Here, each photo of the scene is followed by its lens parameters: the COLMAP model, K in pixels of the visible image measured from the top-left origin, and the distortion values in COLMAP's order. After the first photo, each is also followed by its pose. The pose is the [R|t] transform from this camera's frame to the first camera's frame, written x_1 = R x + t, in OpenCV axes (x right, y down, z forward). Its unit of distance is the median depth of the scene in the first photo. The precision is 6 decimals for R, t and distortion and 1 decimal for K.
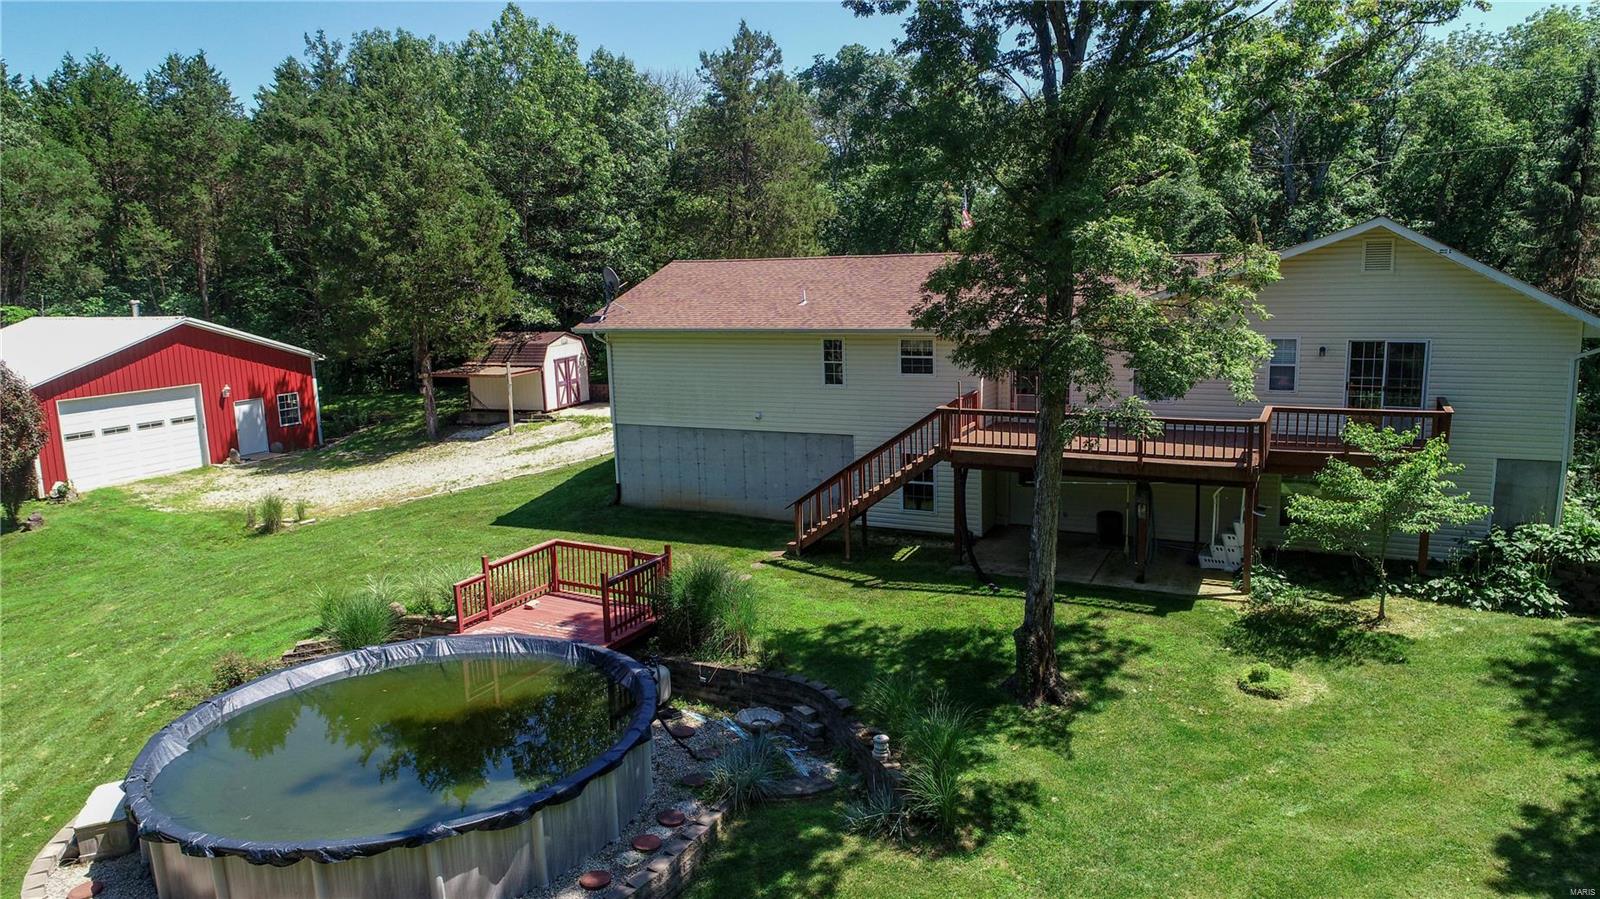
lens RADIAL K [[1076.1, 0, 800.0], [0, 1076.1, 449.5], [0, 0, 1]] dist [0.002501, 0.000173]
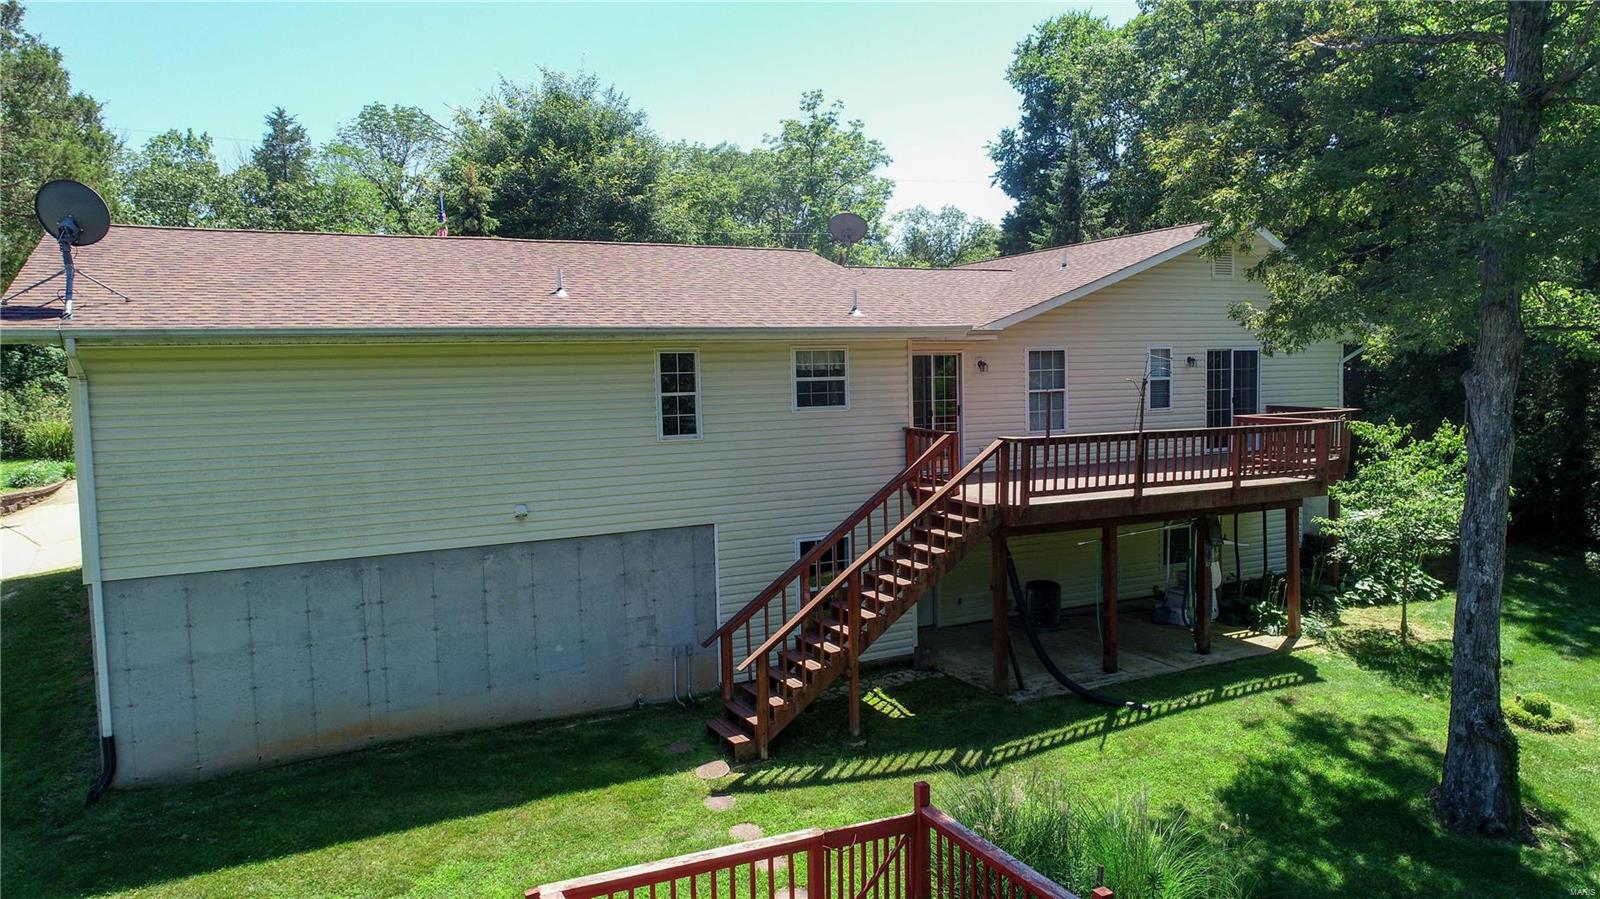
lens RADIAL K [[1076.1, 0, 800.0], [0, 1076.1, 449.5], [0, 0, 1]] dist [0.002501, 0.000173]
pose [[0.589029, -0.040204, 0.807111, -0.387182], [0.147854, 0.987264, -0.058727, -0.012679], [-0.794471, 0.153927, 0.587471, 0.655282]]
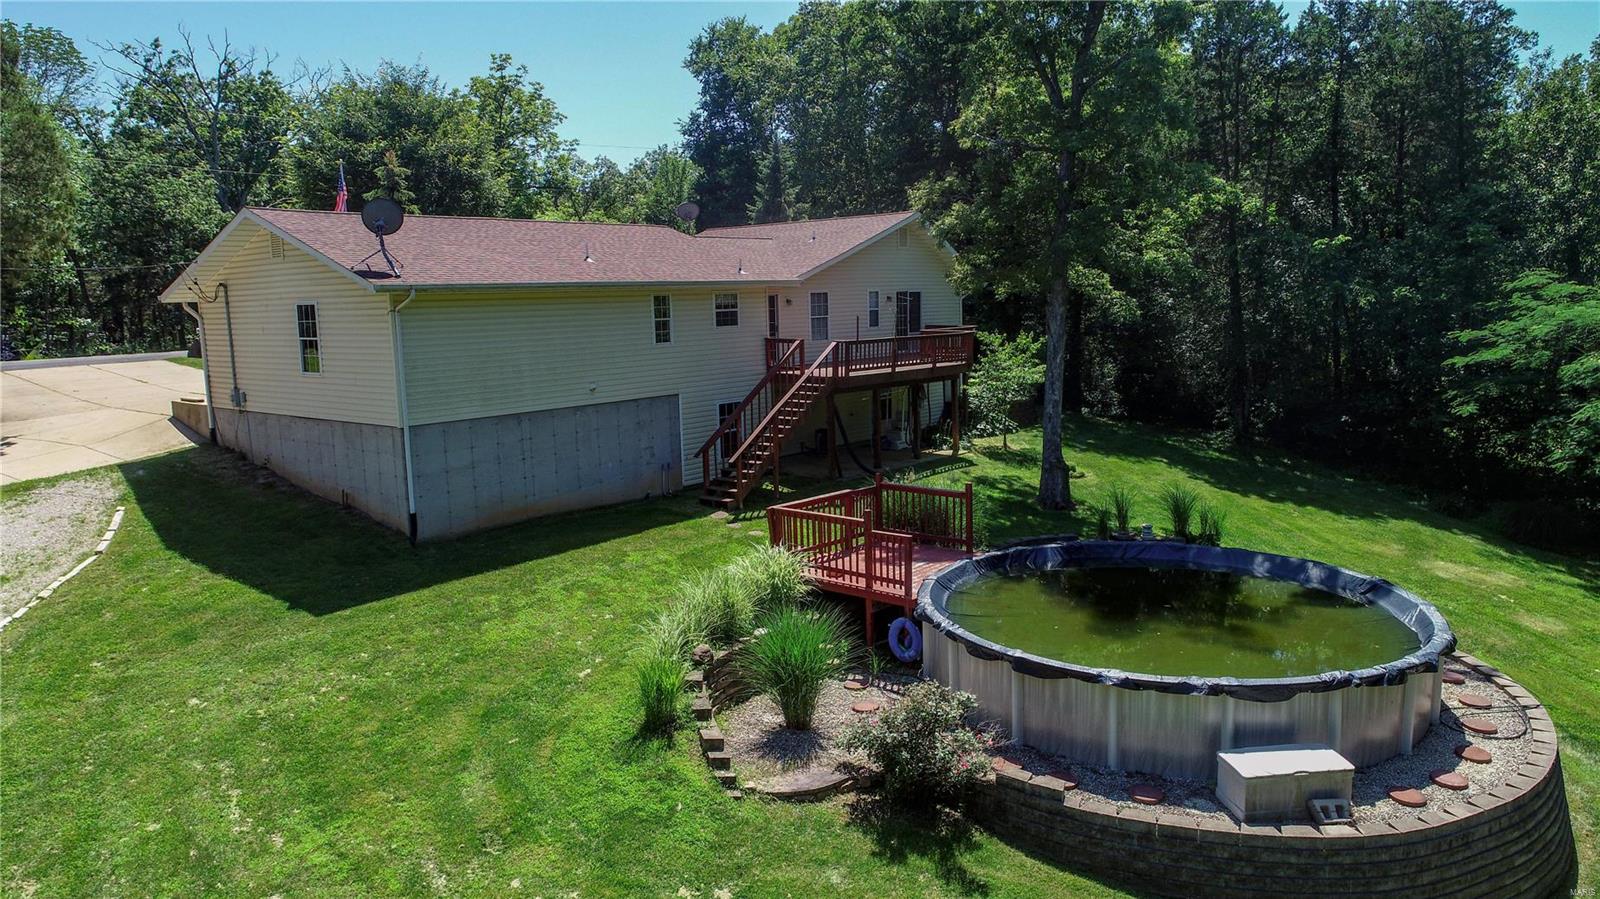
lens RADIAL K [[1068.7, 0, 800.0], [0, 1068.7, 449.5], [0, 0, 1]] dist [0.002171, -0.000165]
pose [[0.236537, -0.115158, 0.964774, -0.898550], [0.188735, 0.979484, 0.070640, -0.012097], [-0.953115, 0.165378, 0.253419, 0.683338]]
